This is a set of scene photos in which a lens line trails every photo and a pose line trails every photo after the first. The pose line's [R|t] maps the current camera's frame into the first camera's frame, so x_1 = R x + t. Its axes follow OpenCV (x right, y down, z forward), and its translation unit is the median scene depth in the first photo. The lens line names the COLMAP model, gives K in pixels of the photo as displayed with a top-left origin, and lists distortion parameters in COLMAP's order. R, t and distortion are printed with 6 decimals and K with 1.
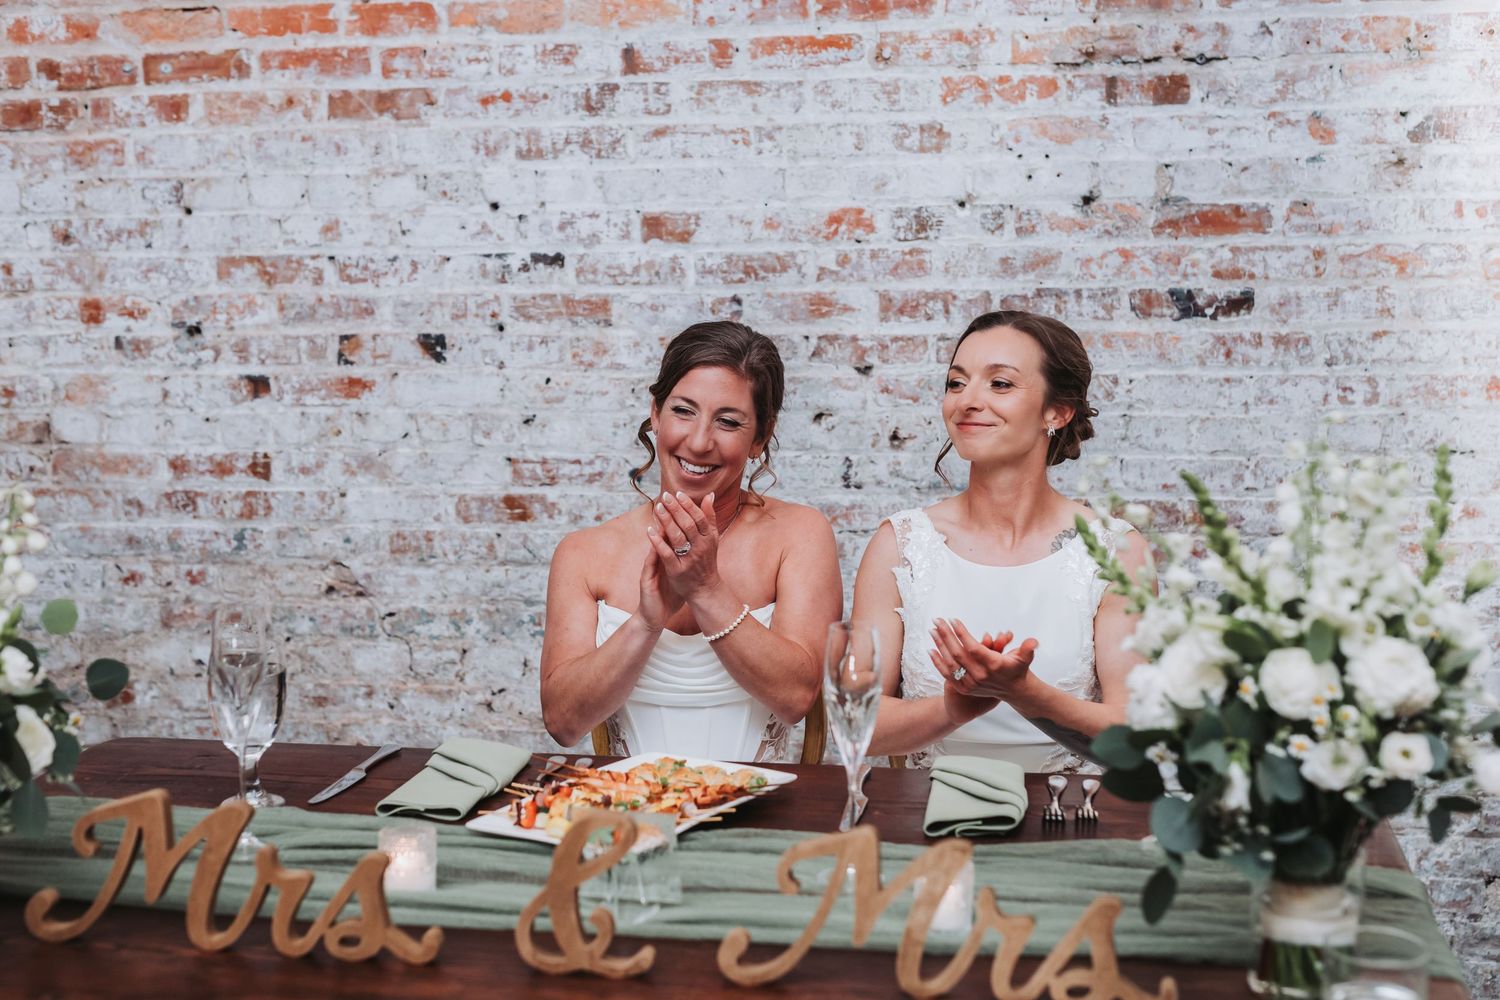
lens RADIAL K [[2108.5, 0, 752.7], [0, 2108.5, 501.9], [0, 0, 1]] dist [0.005334, 0.000000]
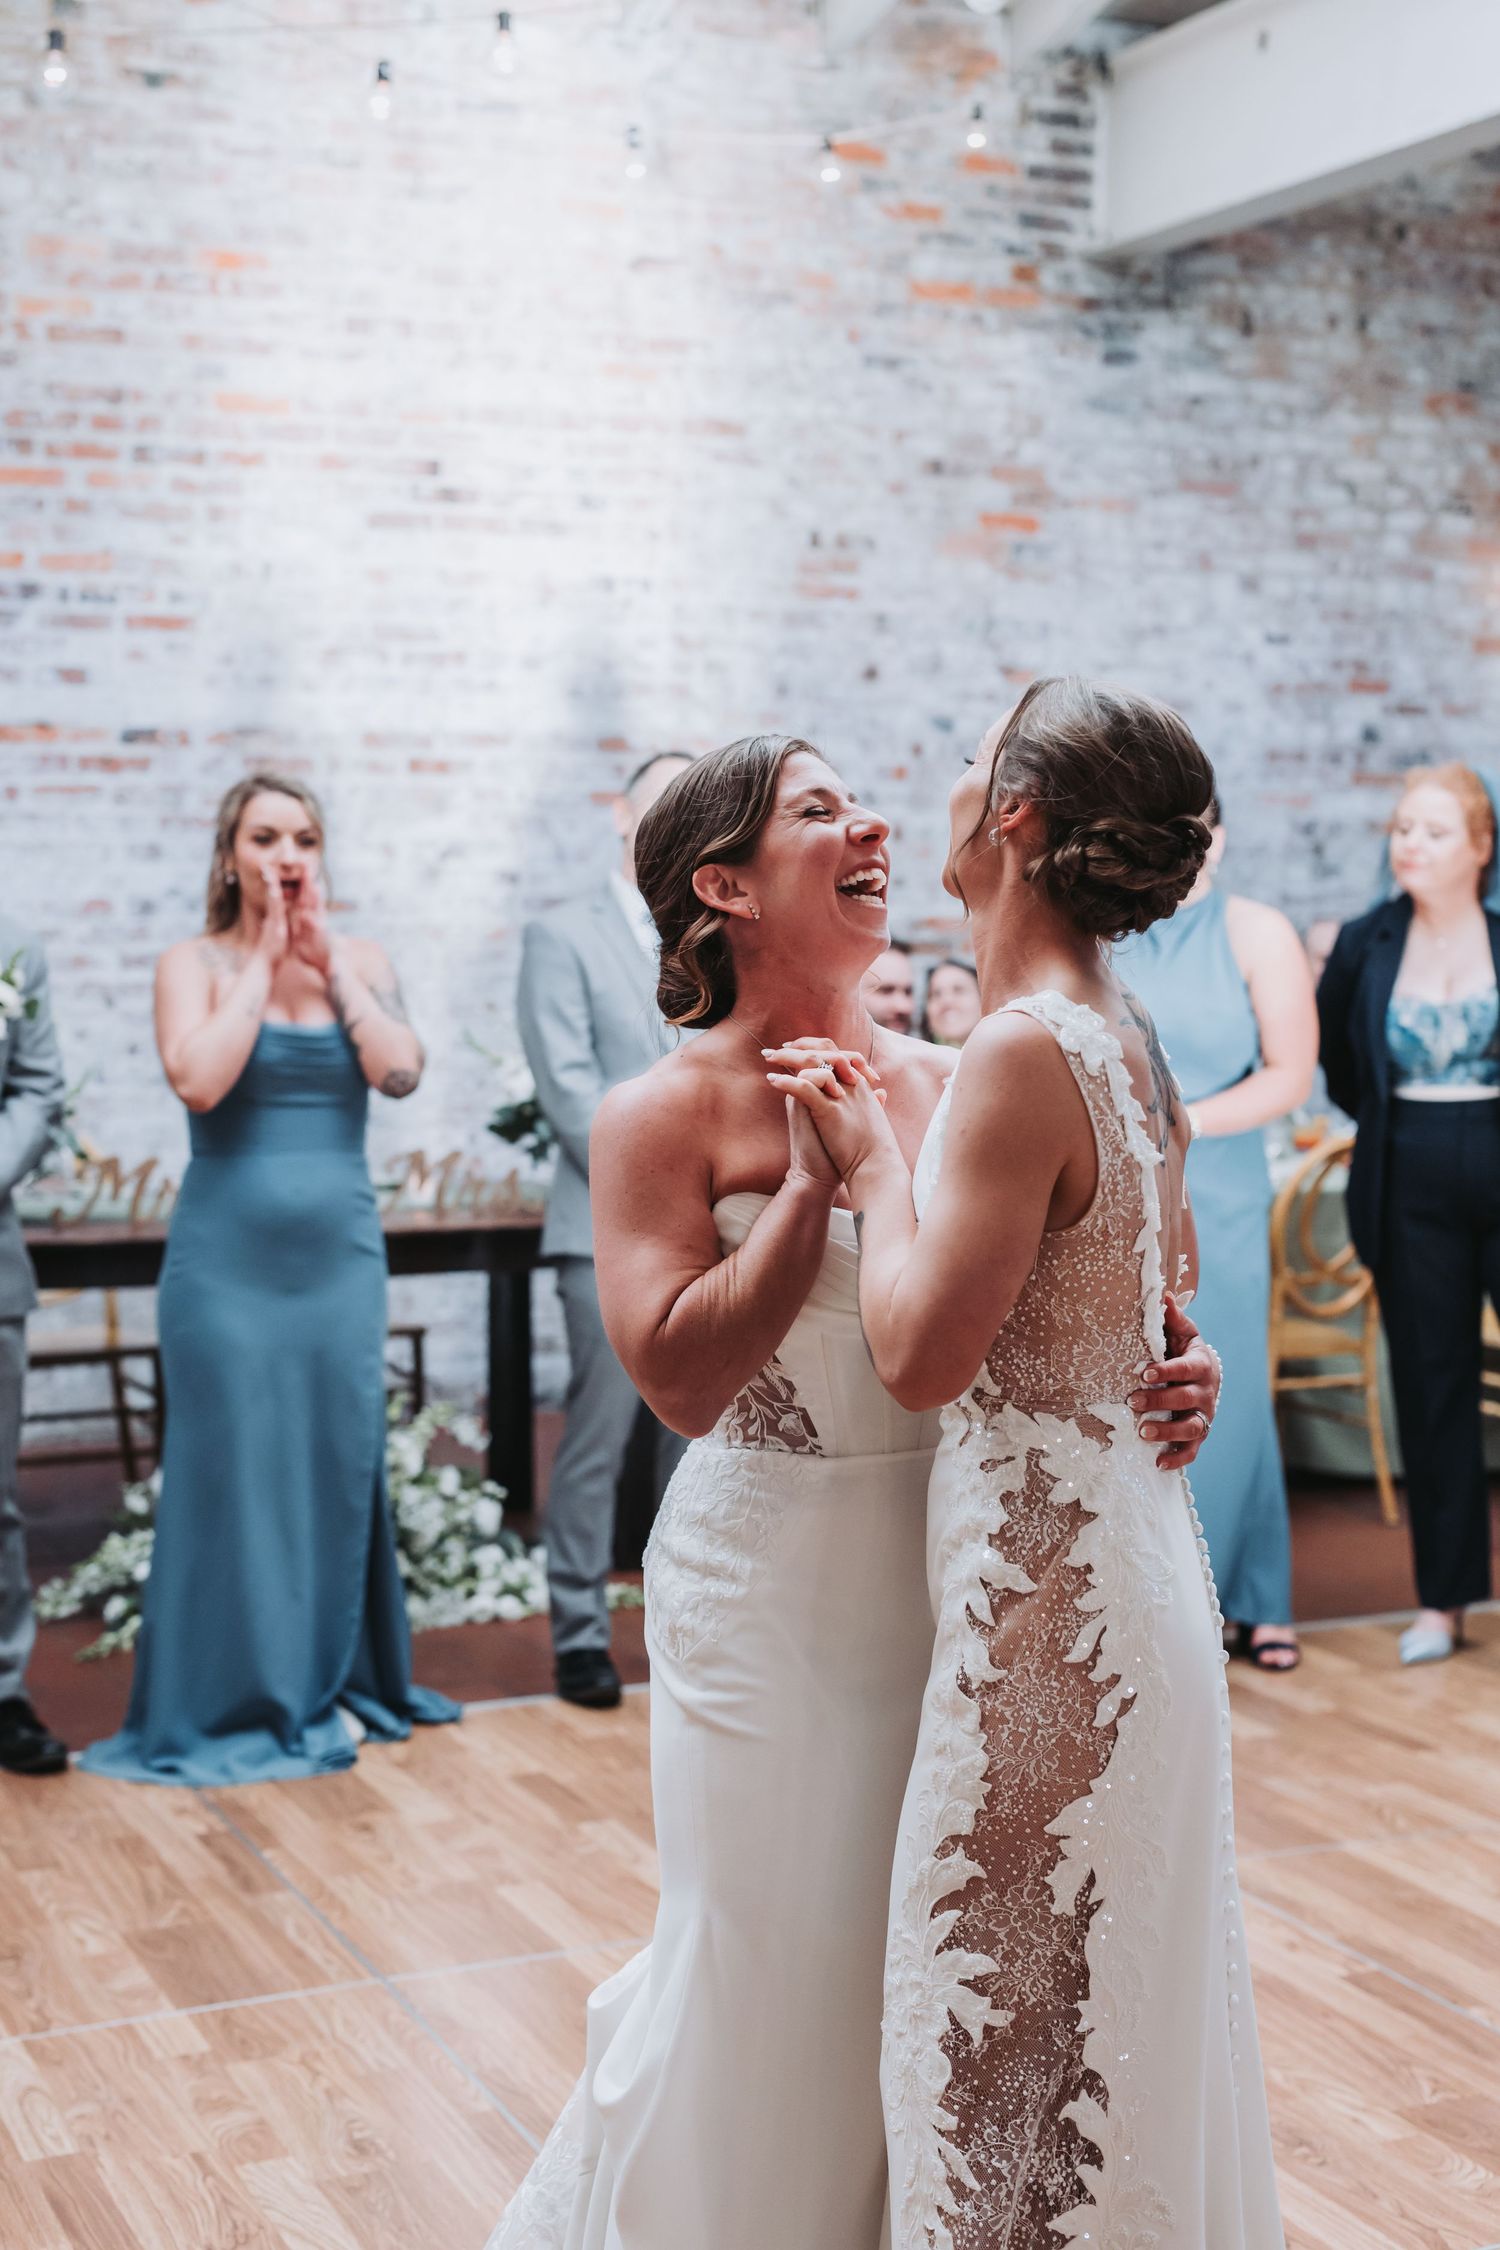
lens RADIAL K [[3162.8, 0, 738.7], [0, 3162.8, 1111.2], [0, 0, 1]] dist [0.005334, 0.000000]
pose [[0.830618, -0.030153, 0.556026, -0.834870], [0.068930, 0.996421, -0.048936, 0.155165], [-0.552560, 0.078974, 0.829723, -1.116115]]
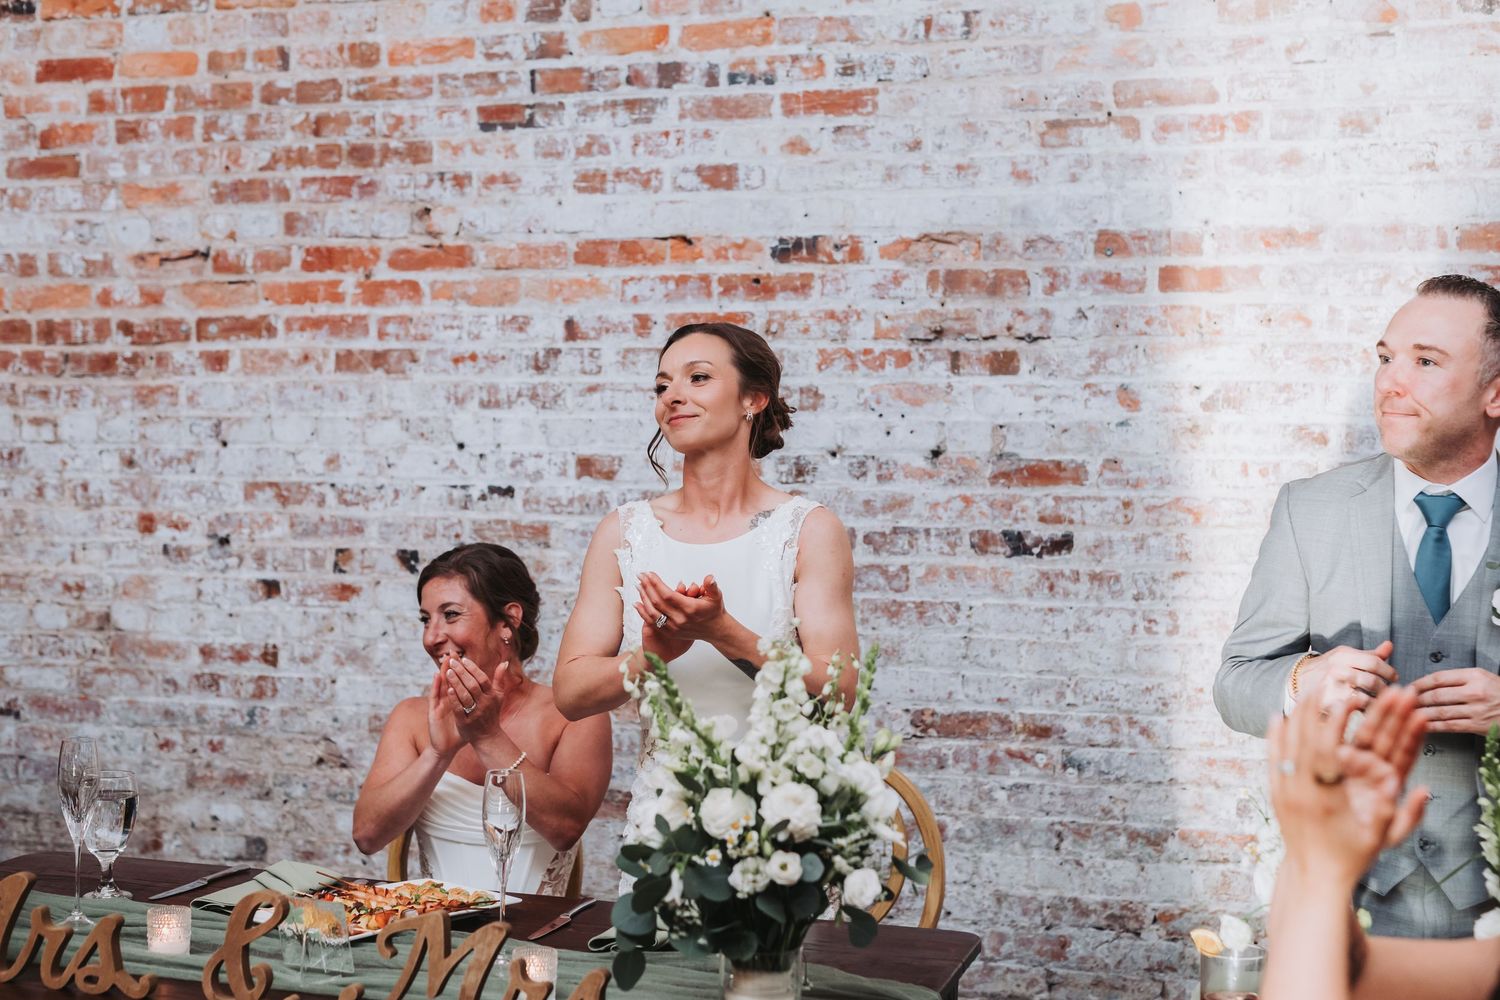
lens RADIAL K [[2108.5, 0, 747.8], [0, 2108.5, 510.9], [0, 0, 1]] dist [0.005334, 0.000000]
pose [[0.990276, 0.028455, -0.136177, 0.211576], [-0.042748, 0.993740, -0.103212, 0.014839], [0.132387, 0.108029, 0.985293, -0.169719]]
